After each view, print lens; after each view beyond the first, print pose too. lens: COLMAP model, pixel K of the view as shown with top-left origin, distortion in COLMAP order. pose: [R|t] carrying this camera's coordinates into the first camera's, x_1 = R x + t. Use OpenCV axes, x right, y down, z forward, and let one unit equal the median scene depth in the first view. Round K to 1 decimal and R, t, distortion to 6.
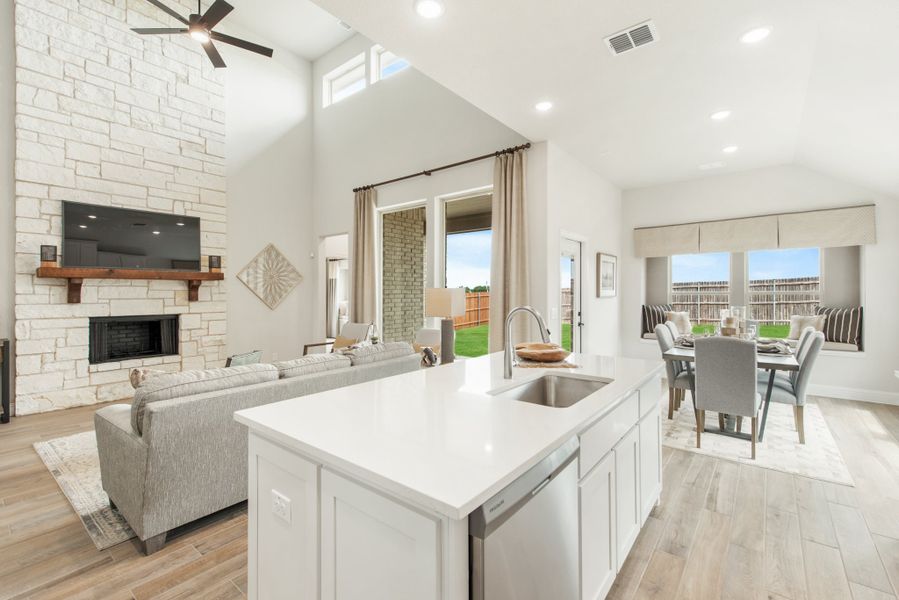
lens RADIAL K [[399.0, 0, 461.9], [0, 399.0, 290.5], [0, 0, 1]] dist [0.008355, -0.002617]
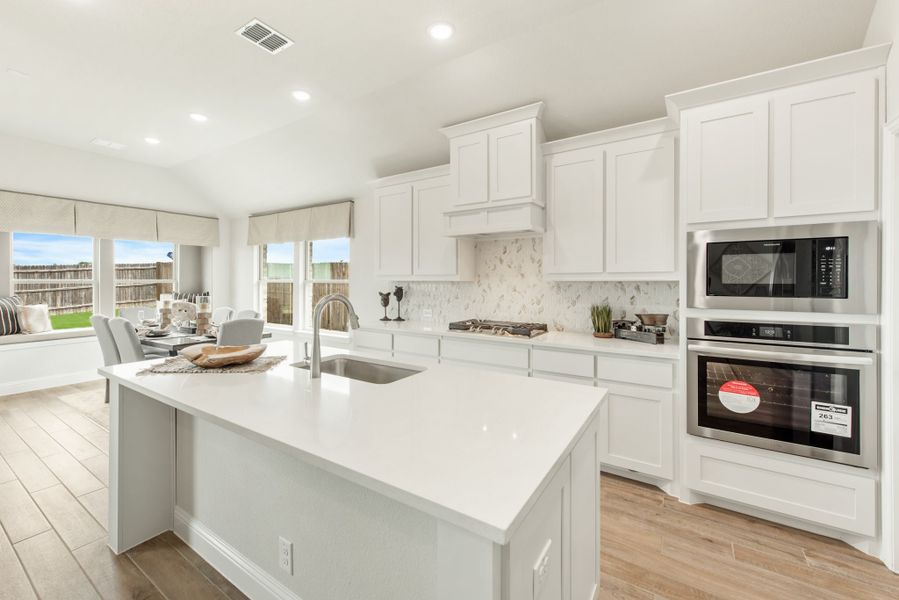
lens RADIAL K [[374.8, 0, 421.9], [0, 374.8, 284.4], [0, 0, 1]] dist [0.010286, -0.001356]
pose [[-0.058254, -0.005712, 0.998285, -0.278255], [-0.007311, 0.999959, 0.005295, 0.003892], [-0.998275, -0.006990, -0.058293, 0.303914]]
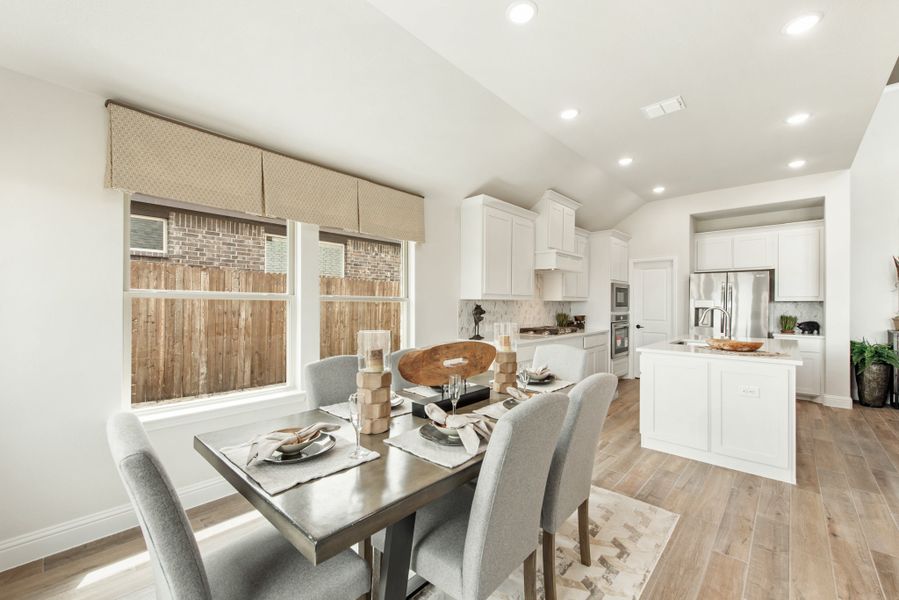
lens RADIAL K [[374.8, 0, 449.6], [0, 374.8, 303.0], [0, 0, 1]] dist [0.010286, -0.001356]
pose [[-0.996935, -0.001849, 0.078208, 0.489229], [-0.002593, 0.999952, -0.009413, 0.016827], [-0.078187, -0.009587, -0.996893, 1.098316]]
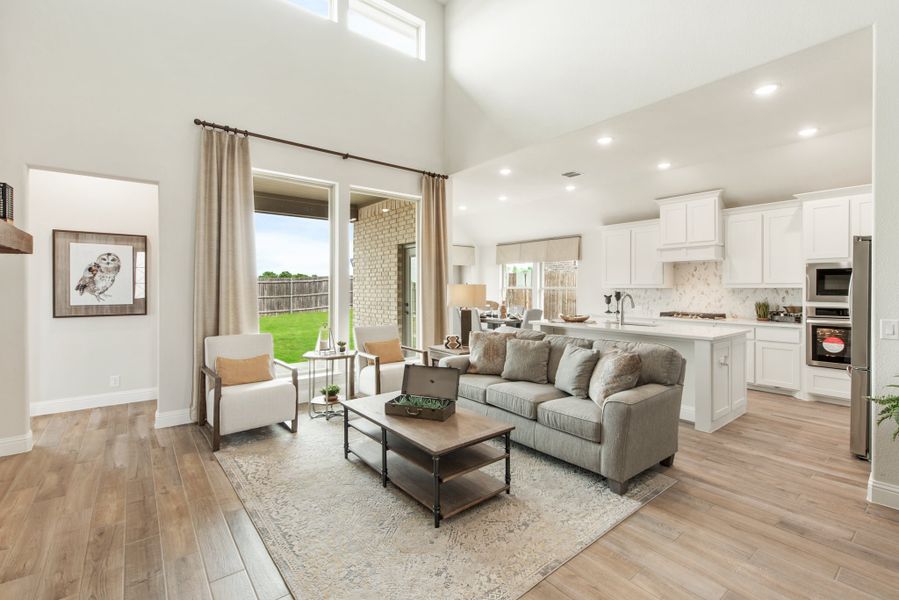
lens RADIAL K [[399.0, 0, 450.5], [0, 399.0, 290.2], [0, 0, 1]] dist [0.008355, -0.002617]
pose [[0.223802, -0.004277, 0.974625, -0.893271], [-0.005476, 0.999969, 0.005646, 0.004275], [-0.974619, -0.006600, 0.223771, 0.544048]]
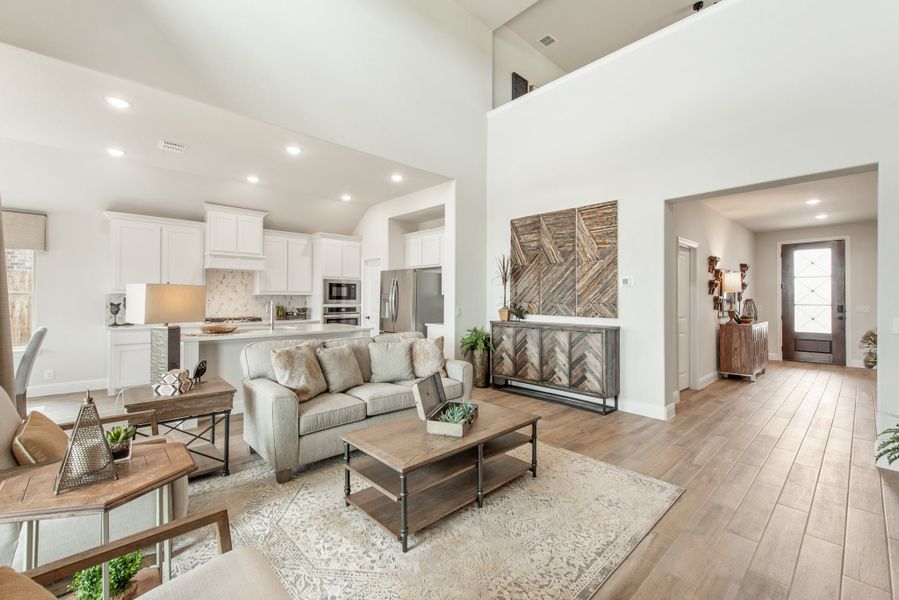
lens RADIAL K [[374.8, 0, 445.0], [0, 374.8, 296.4], [0, 0, 1]] dist [0.010286, -0.001356]
pose [[-0.988313, -0.001008, 0.152435, -0.468775], [-0.002536, 0.999948, -0.009830, 0.015552], [-0.152417, -0.010101, -0.988265, 1.143368]]
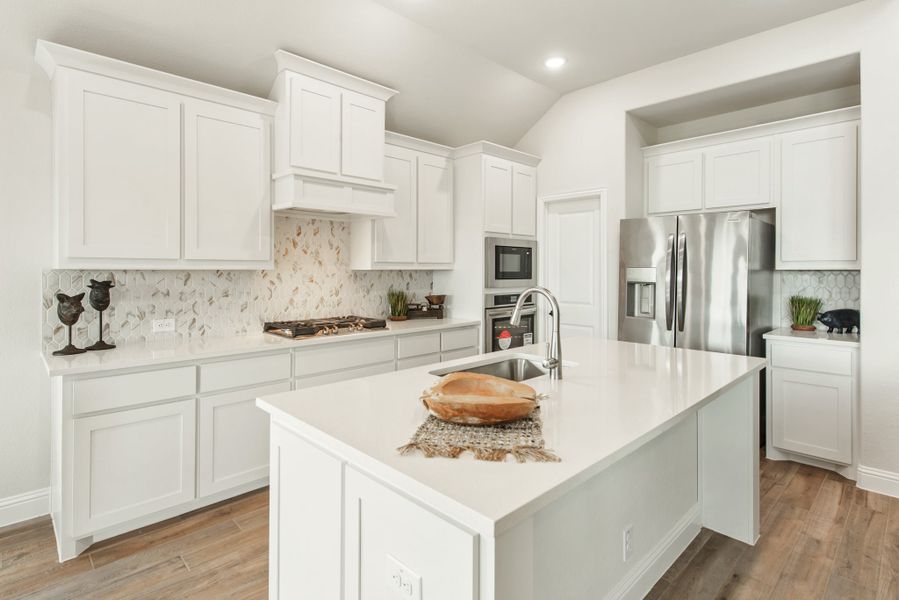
lens RADIAL K [[463.3, 0, 450.4], [0, 463.3, 269.5], [0, 0, 1]] dist [0.027314, -0.001838]
pose [[-0.992188, 0.000048, 0.124749, 0.075100], [-0.000801, 0.999977, -0.006755, 0.004440], [-0.124746, -0.006802, -0.992165, 0.736727]]
